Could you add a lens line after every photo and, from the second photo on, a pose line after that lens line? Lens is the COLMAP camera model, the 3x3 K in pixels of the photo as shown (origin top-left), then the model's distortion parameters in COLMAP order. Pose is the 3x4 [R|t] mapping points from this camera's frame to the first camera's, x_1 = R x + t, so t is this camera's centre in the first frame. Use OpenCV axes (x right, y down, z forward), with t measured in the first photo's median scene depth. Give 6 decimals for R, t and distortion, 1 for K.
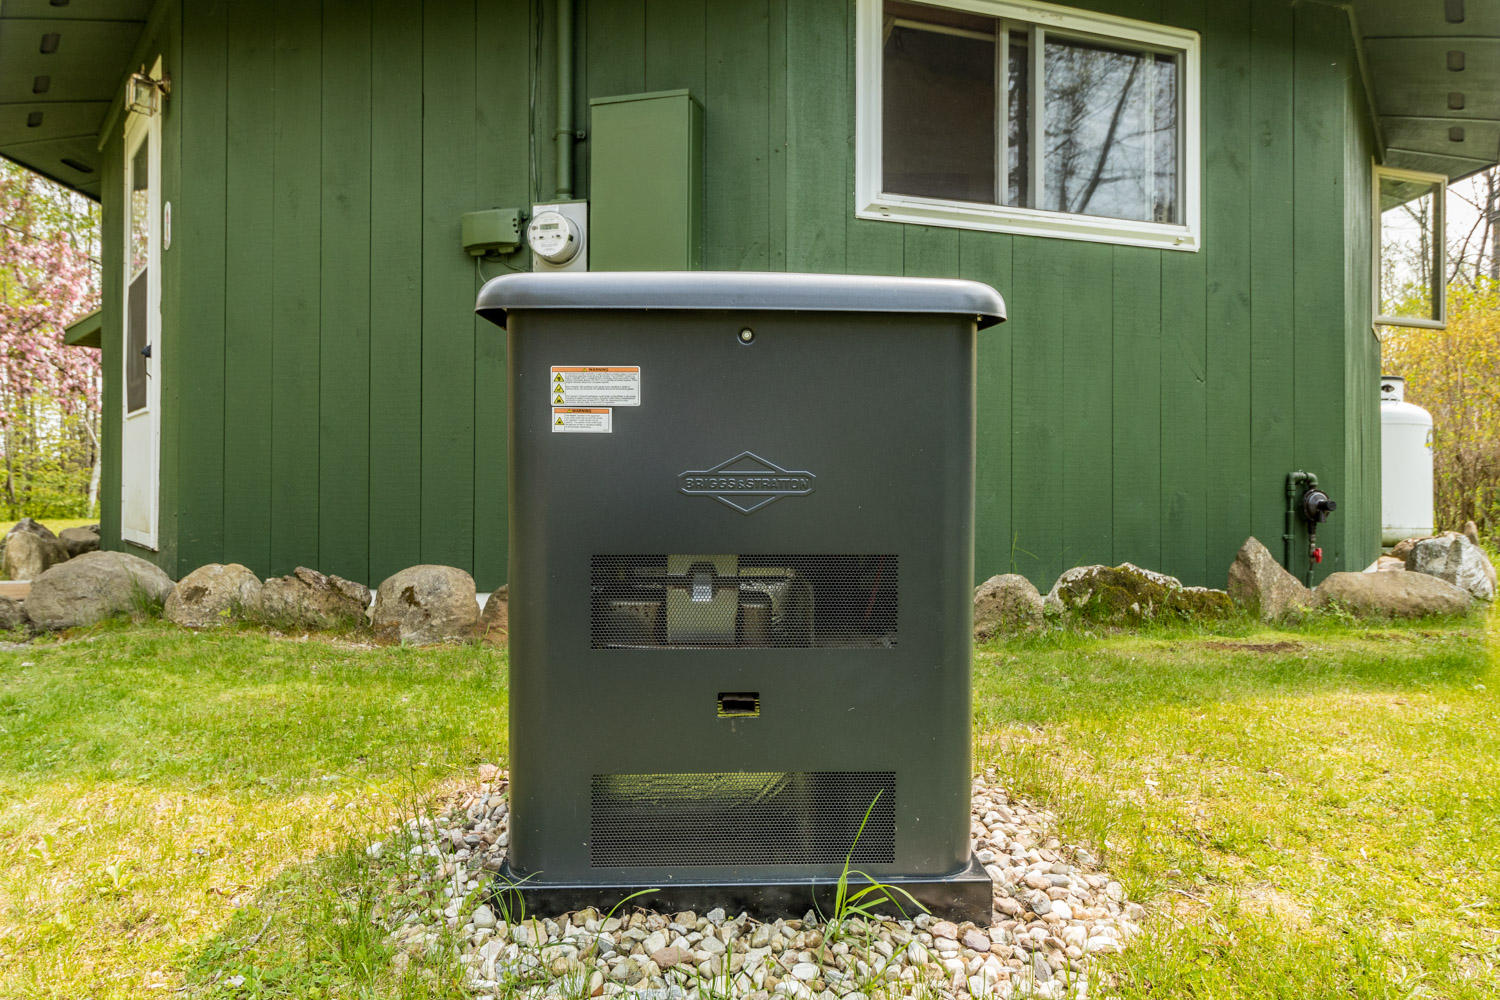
lens RADIAL K [[1069.6, 0, 750.0], [0, 1069.6, 480.5], [0, 0, 1]] dist [0.002159, -0.070294]
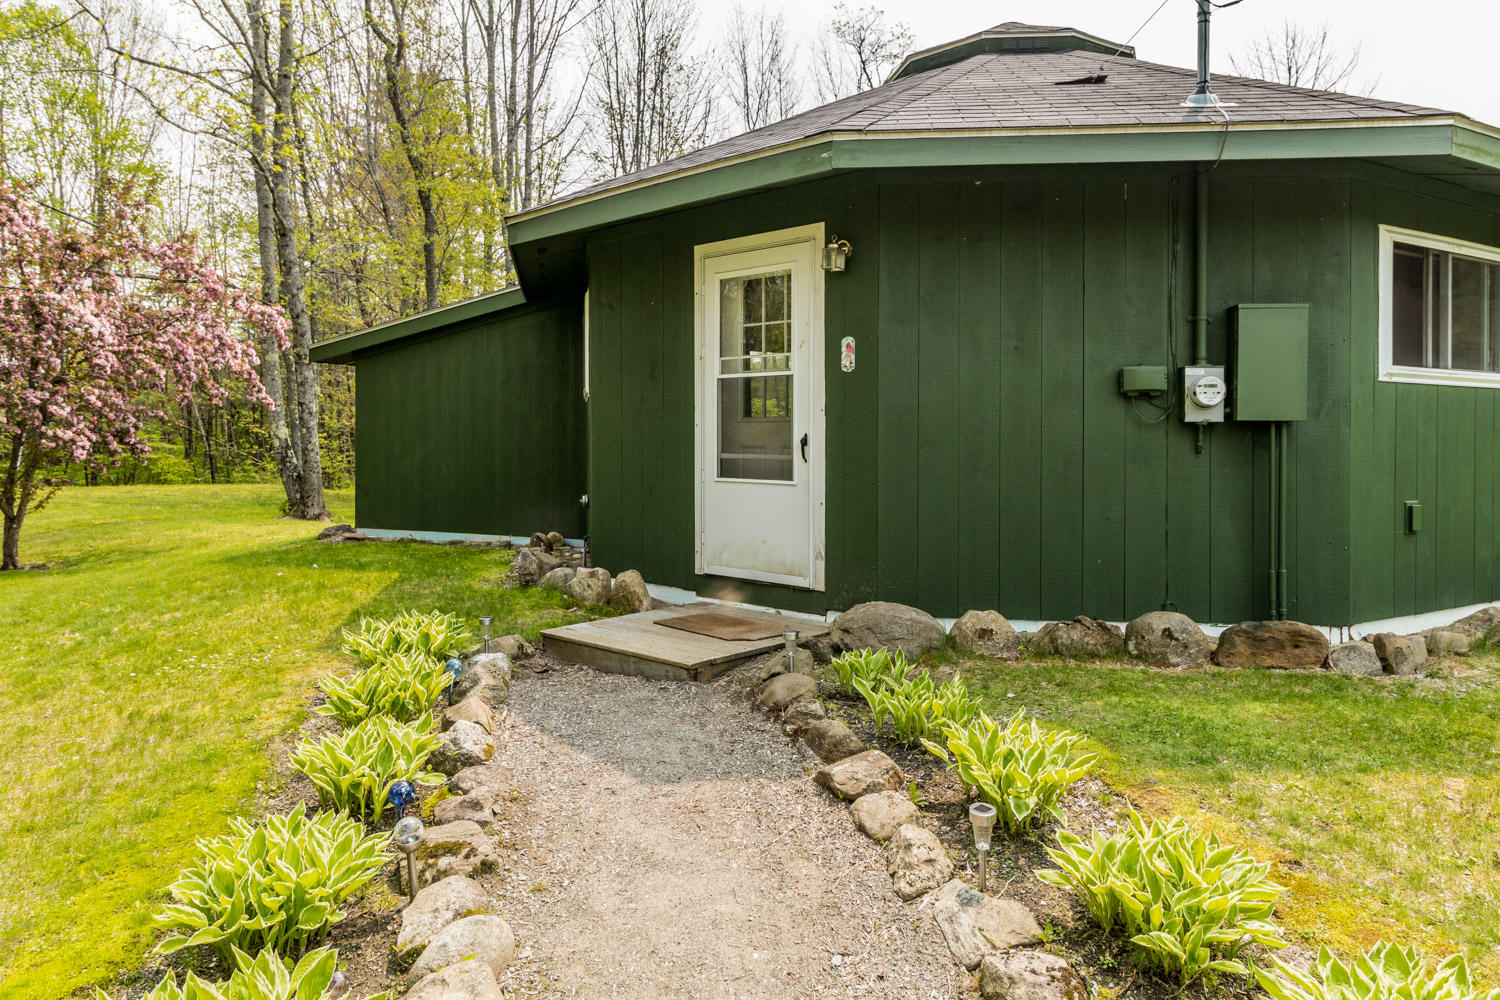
lens RADIAL K [[957.1, 0, 796.4], [0, 957.1, 440.1], [0, 0, 1]] dist [-0.001314, -0.000707]
pose [[0.980700, -0.002975, 0.195494, -1.075021], [0.000872, 0.999941, 0.010842, -0.180873], [-0.195514, -0.010462, 0.980645, -0.239458]]
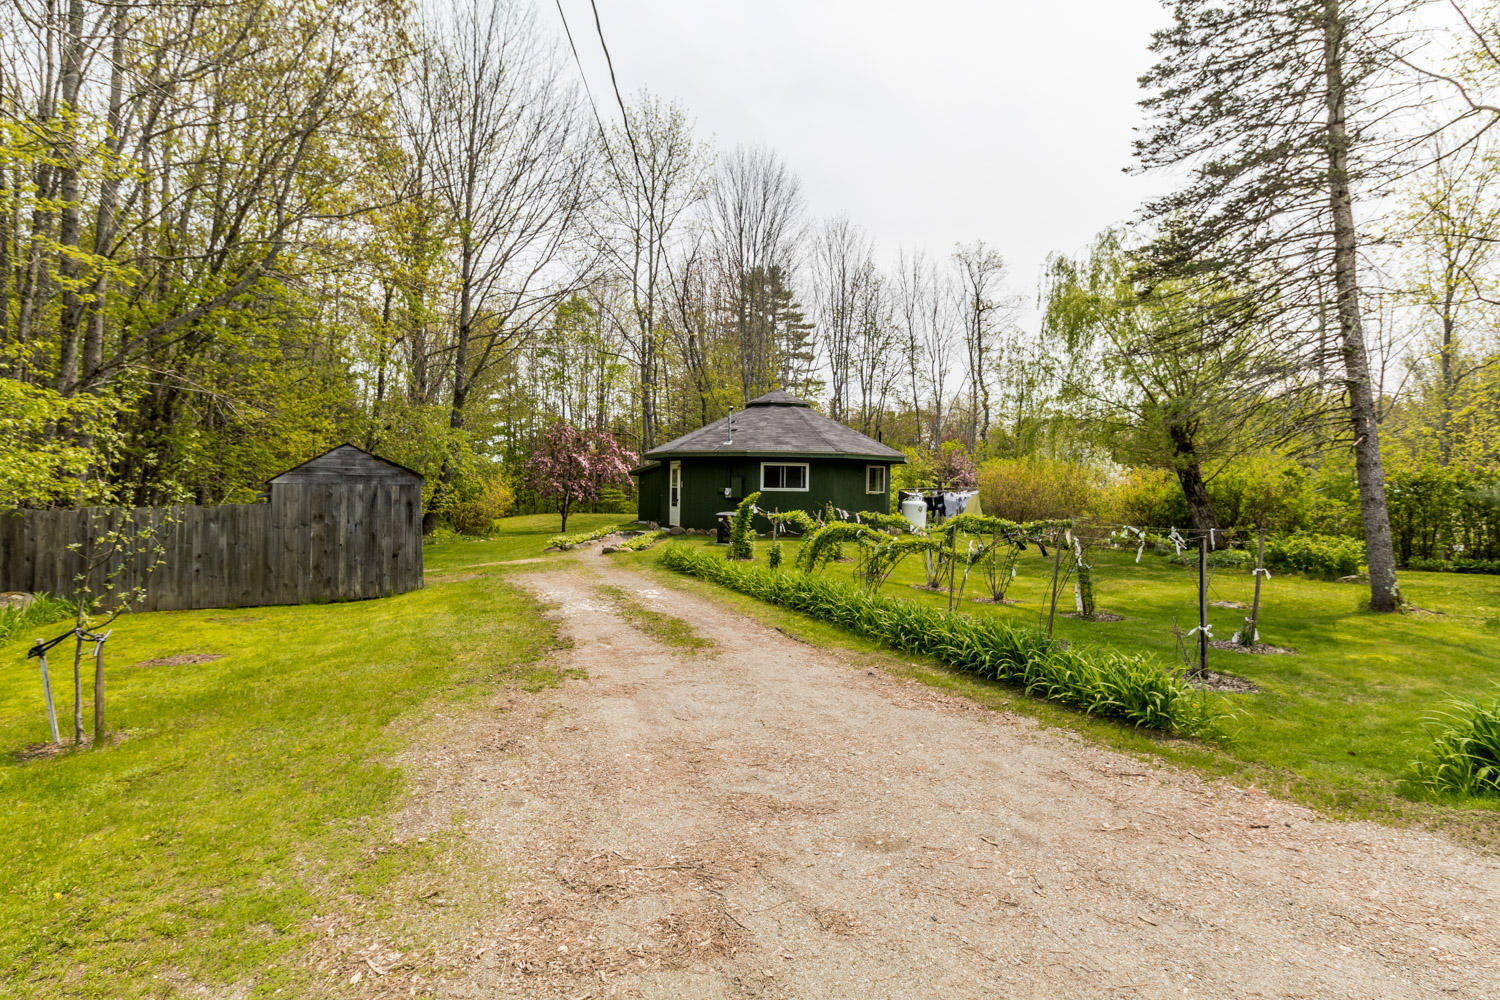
lens RADIAL K [[827.5, 0, 750.0], [0, 827.5, 500.0], [0, 0, 1]] dist [0.001301, 0.000012]
pose [[0.963483, 0.016067, -0.267287, 1.905664], [-0.011787, 0.999775, 0.017610, -0.300929], [0.267510, -0.013816, 0.963456, -5.803216]]
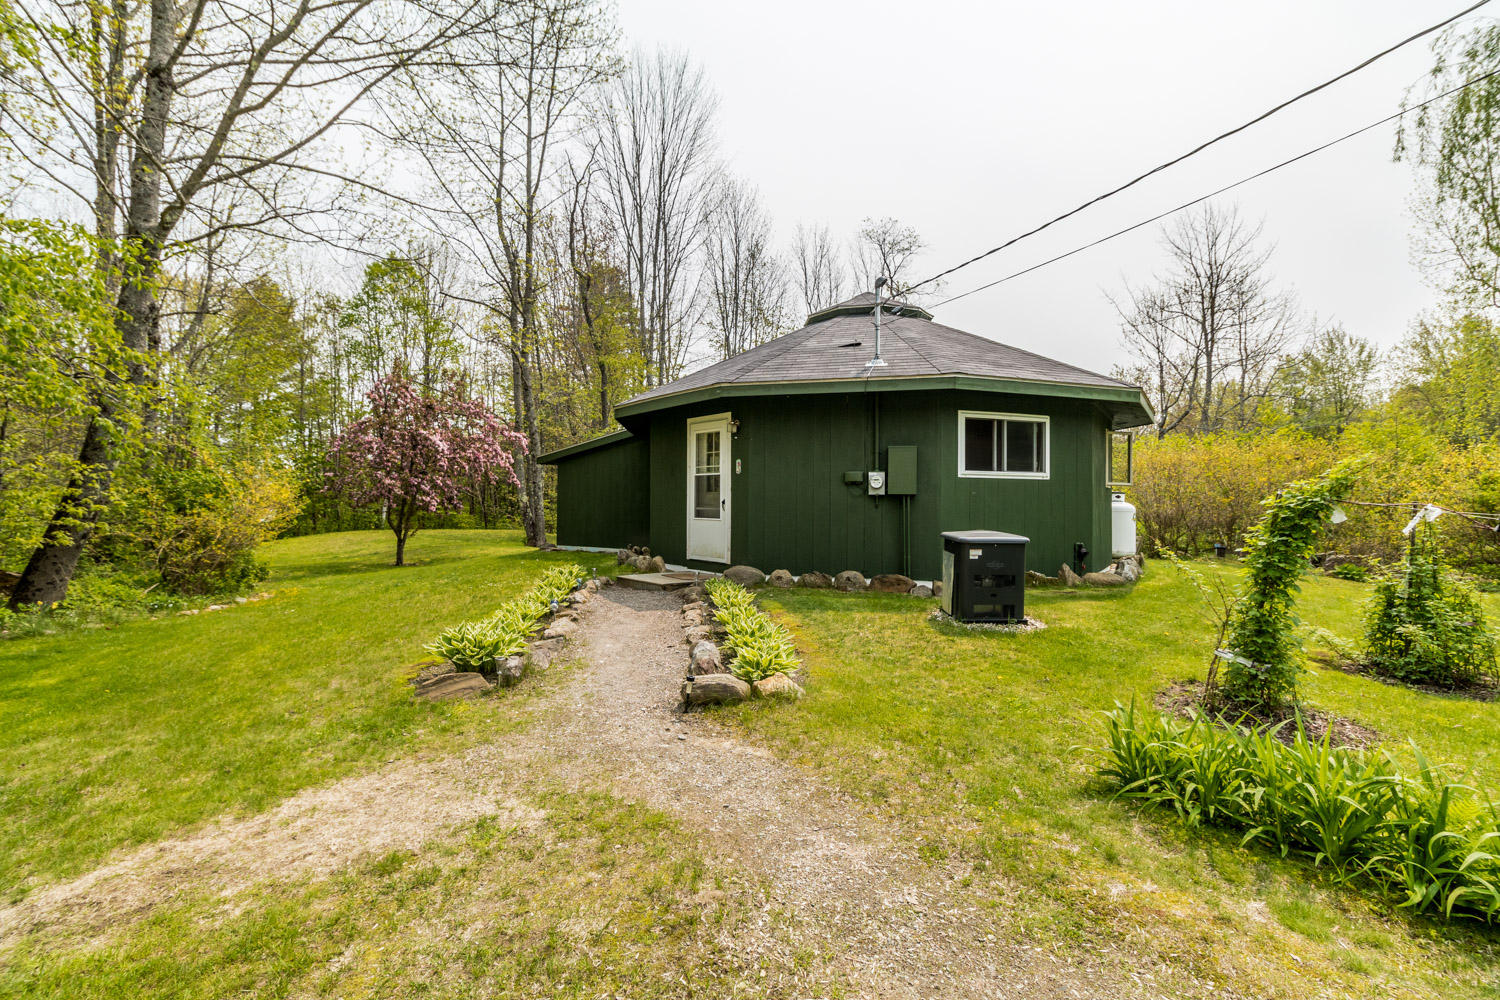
lens RADIAL K [[695.8, 0, 742.3], [0, 695.8, 493.5], [0, 0, 1]] dist [-0.004751, -0.000071]
pose [[0.999969, 0.003384, 0.007098, -0.696417], [-0.003329, 0.999965, -0.007667, -0.175478], [-0.007124, 0.007643, 0.999945, -1.472011]]
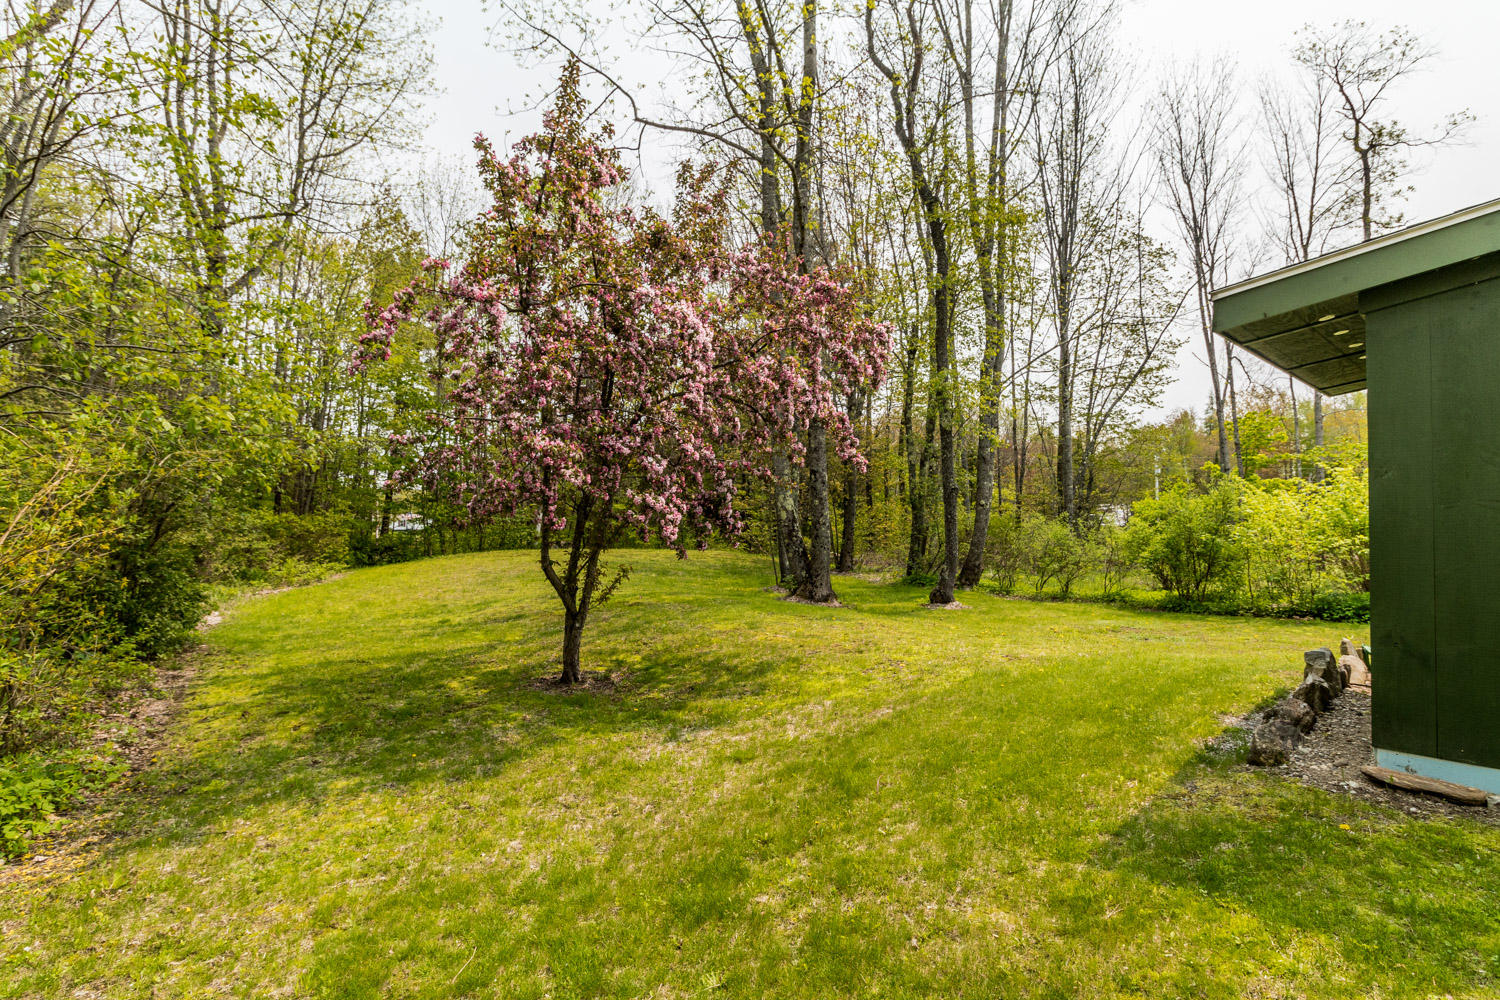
lens RADIAL K [[770.4, 0, 749.6], [0, 770.4, 467.9], [0, 0, 1]] dist [0.000956, -0.000036]
pose [[0.978373, -0.003356, -0.206822, -2.342144], [-0.006450, 0.998887, -0.046718, -0.164662], [0.206749, 0.047042, 0.977262, 1.836117]]
